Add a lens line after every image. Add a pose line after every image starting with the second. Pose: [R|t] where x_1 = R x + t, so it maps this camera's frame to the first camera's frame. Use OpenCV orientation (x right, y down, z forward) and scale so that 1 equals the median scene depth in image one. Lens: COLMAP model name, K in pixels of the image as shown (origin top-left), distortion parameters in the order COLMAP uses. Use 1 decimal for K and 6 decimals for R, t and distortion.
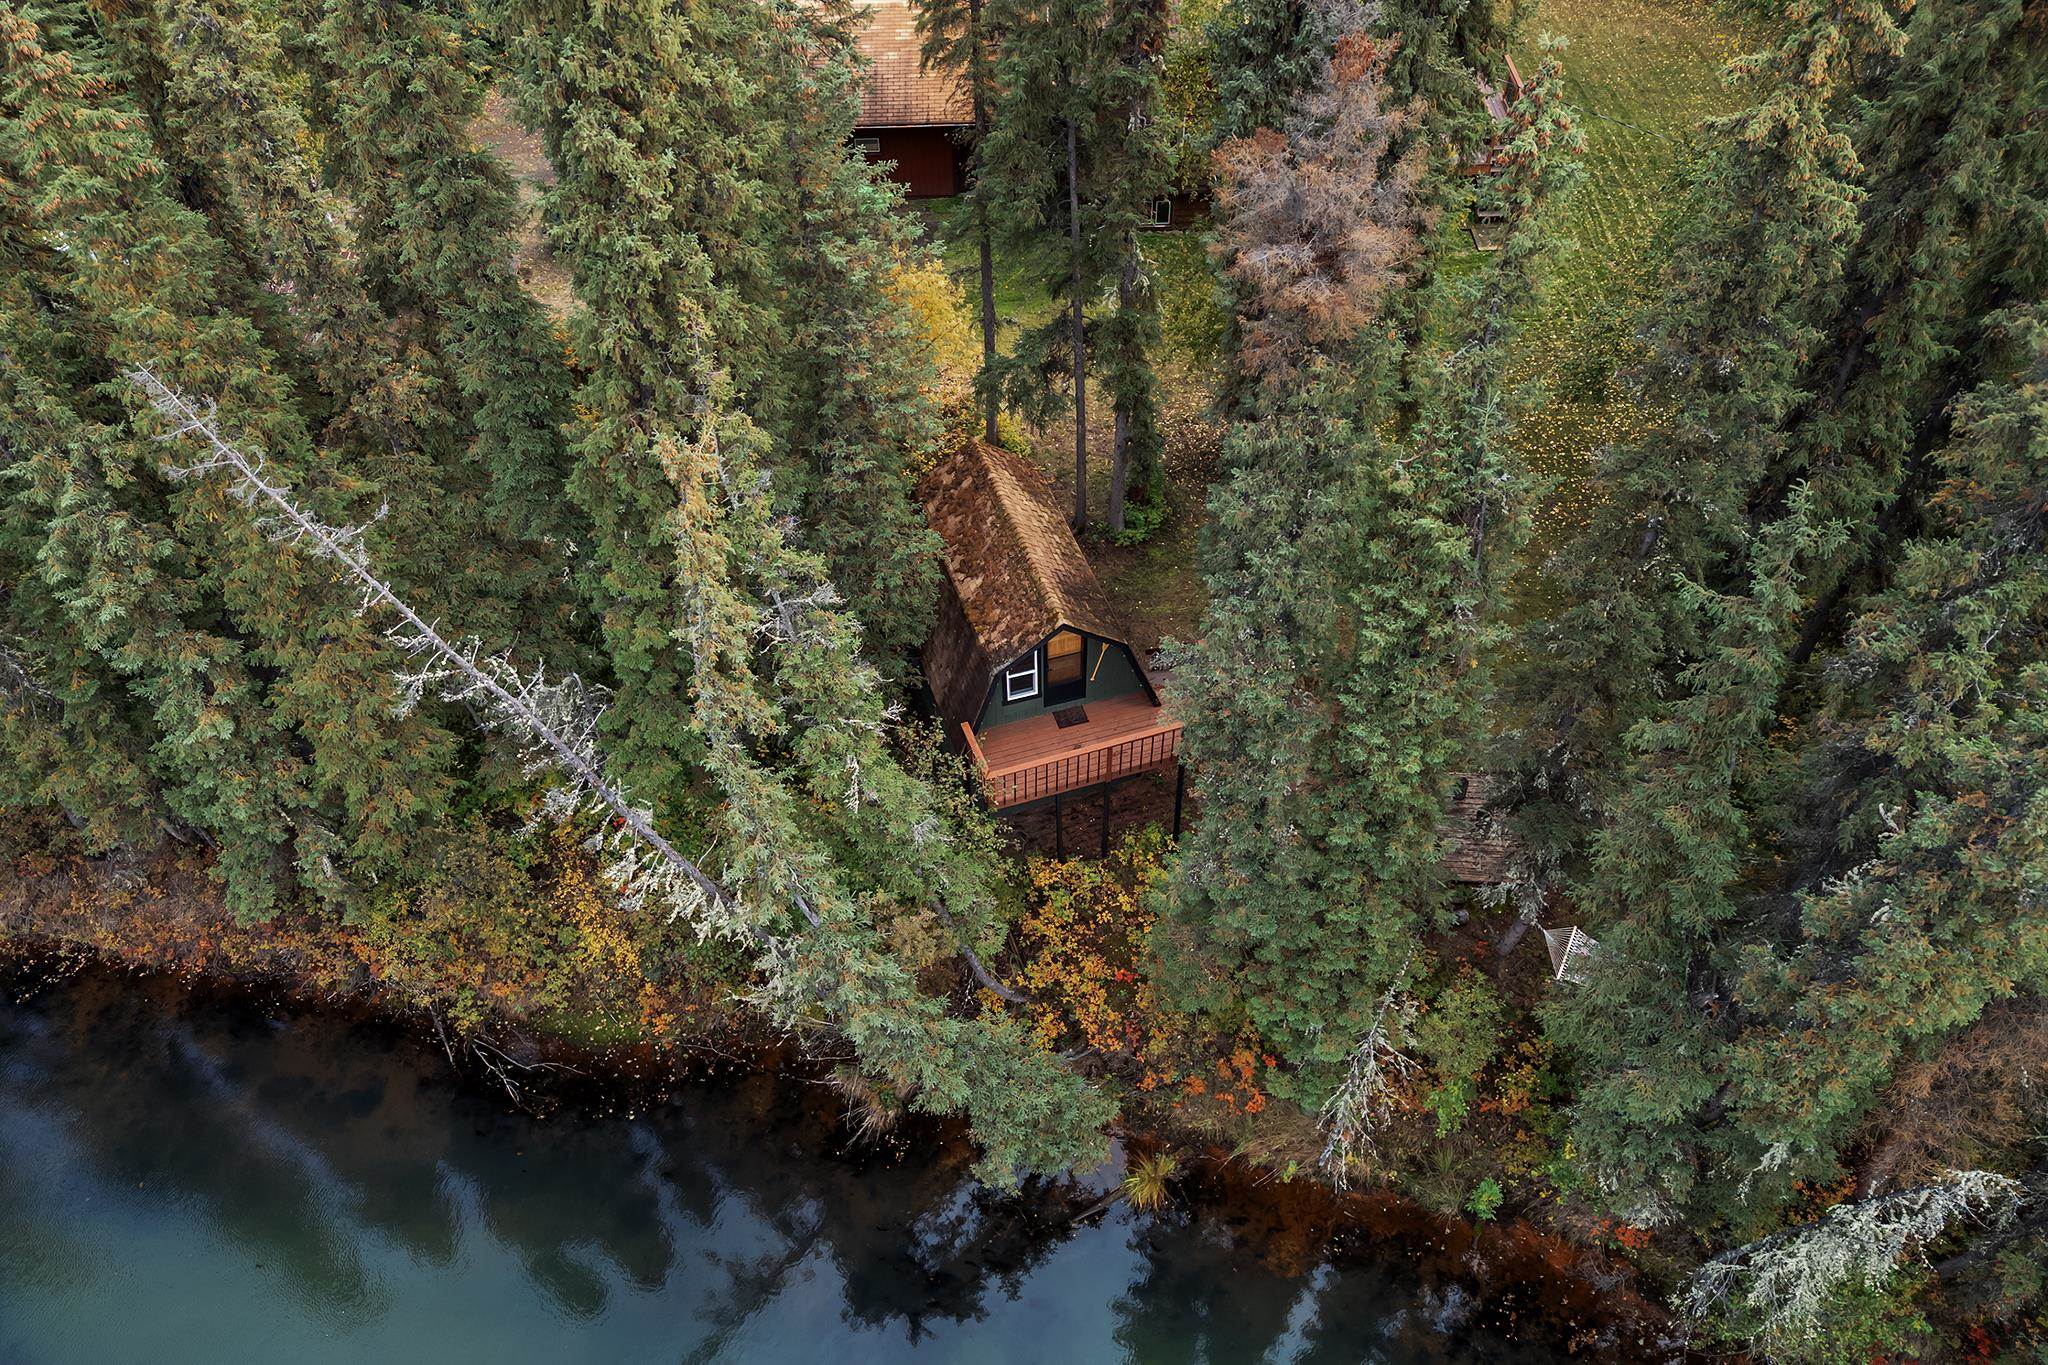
lens RADIAL K [[1533.2, 0, 1021.7], [0, 1533.2, 736.3], [0, 0, 1]] dist [0.093933, -0.061034]
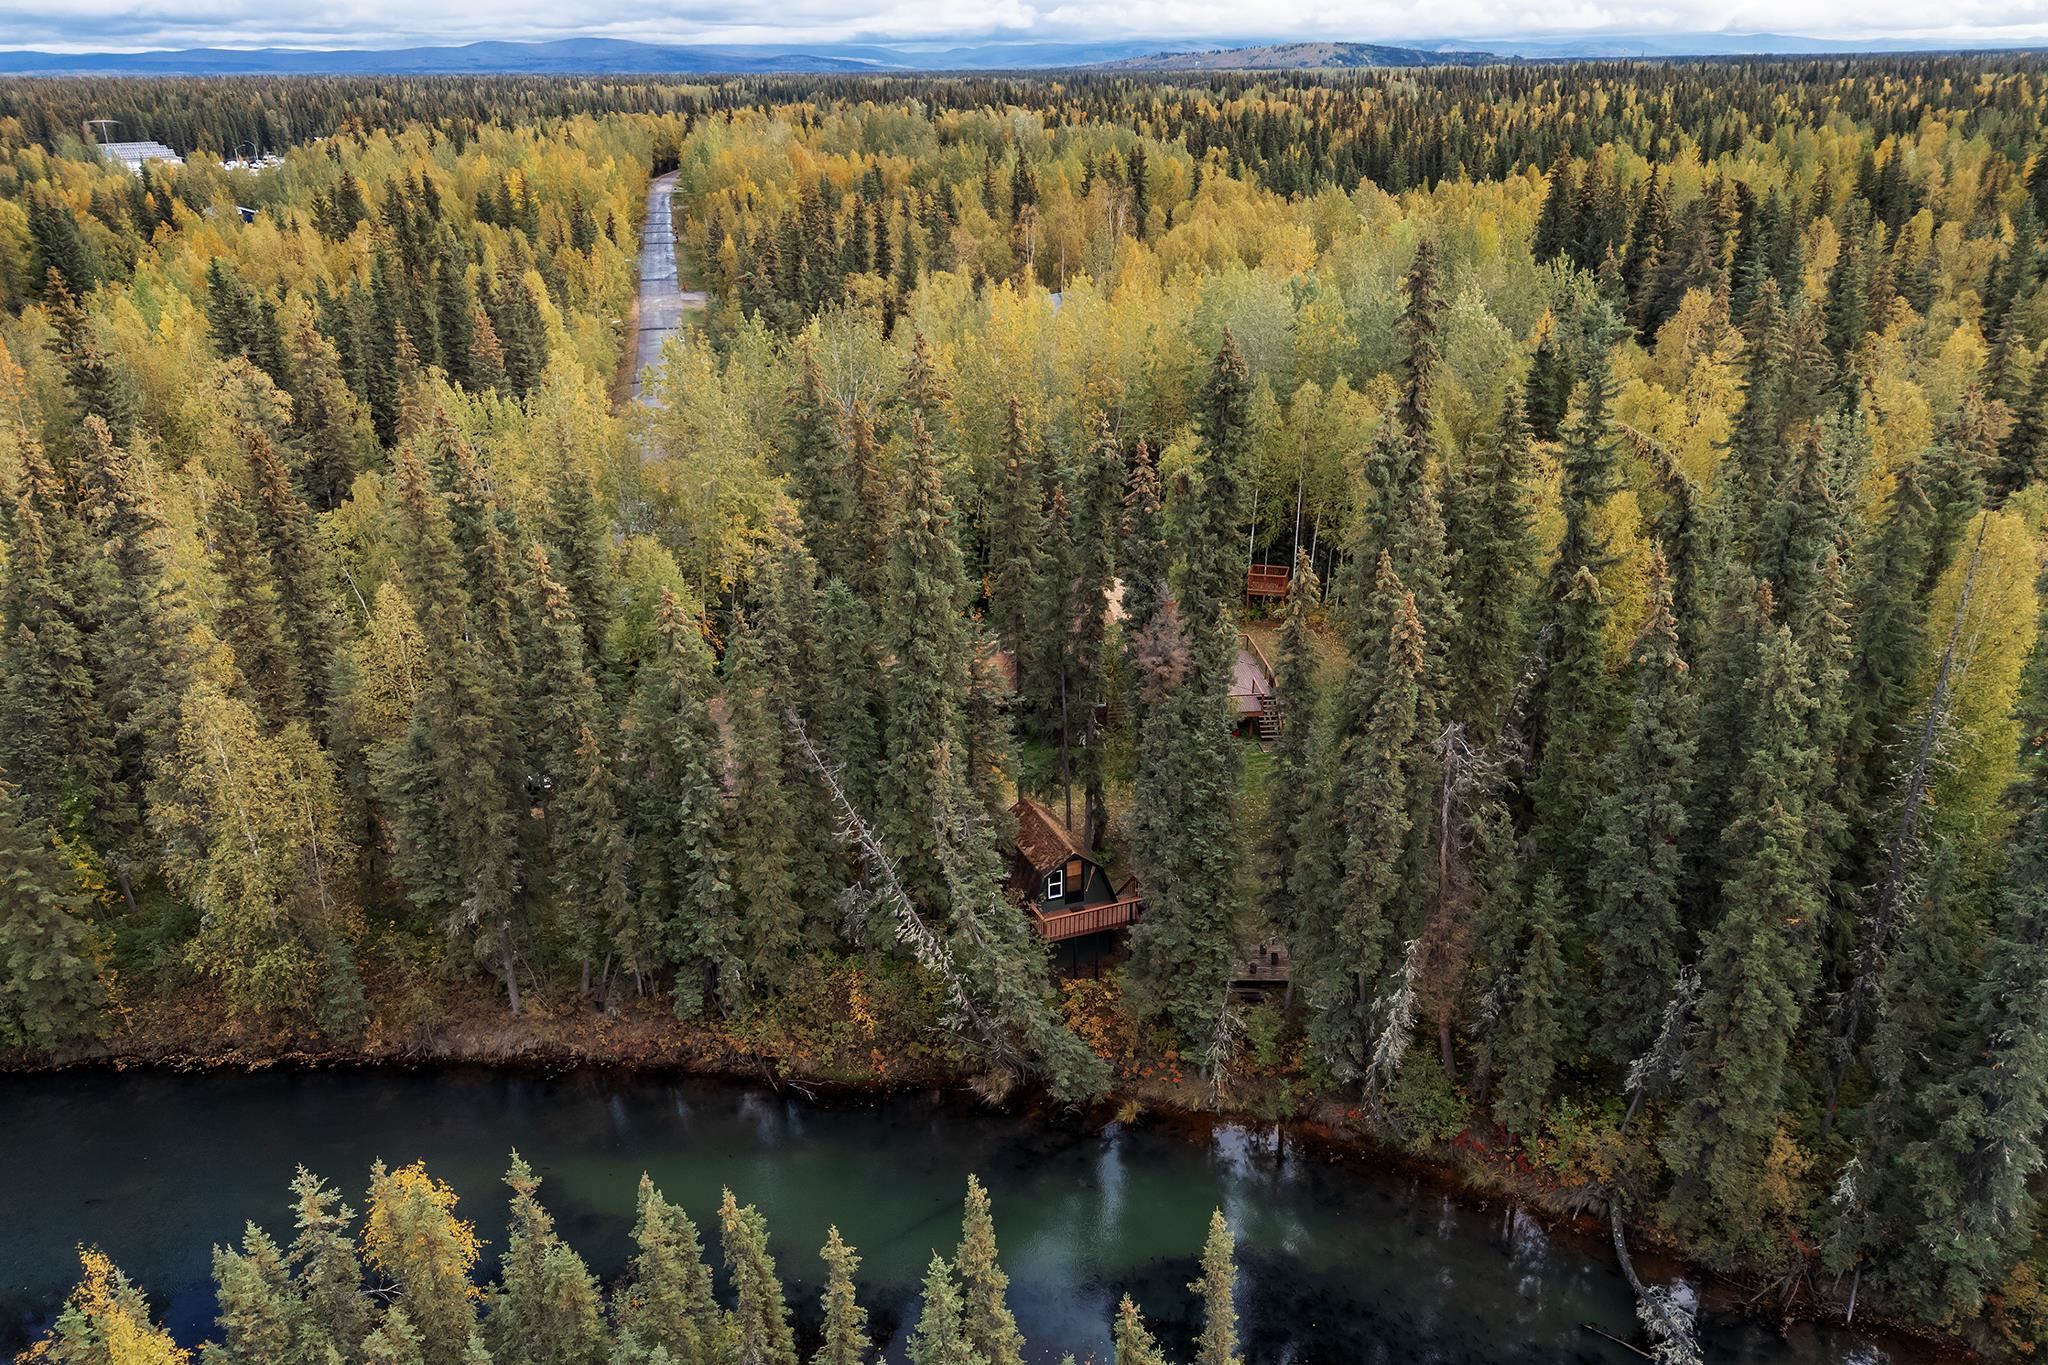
lens RADIAL K [[1533.2, 0, 1021.7], [0, 1533.2, 736.3], [0, 0, 1]] dist [0.093933, -0.061034]
pose [[0.998023, -0.015467, 0.060914, -0.175817], [0.040010, 0.903814, -0.426052, 0.693182], [-0.048465, 0.427647, 0.902646, -1.055498]]
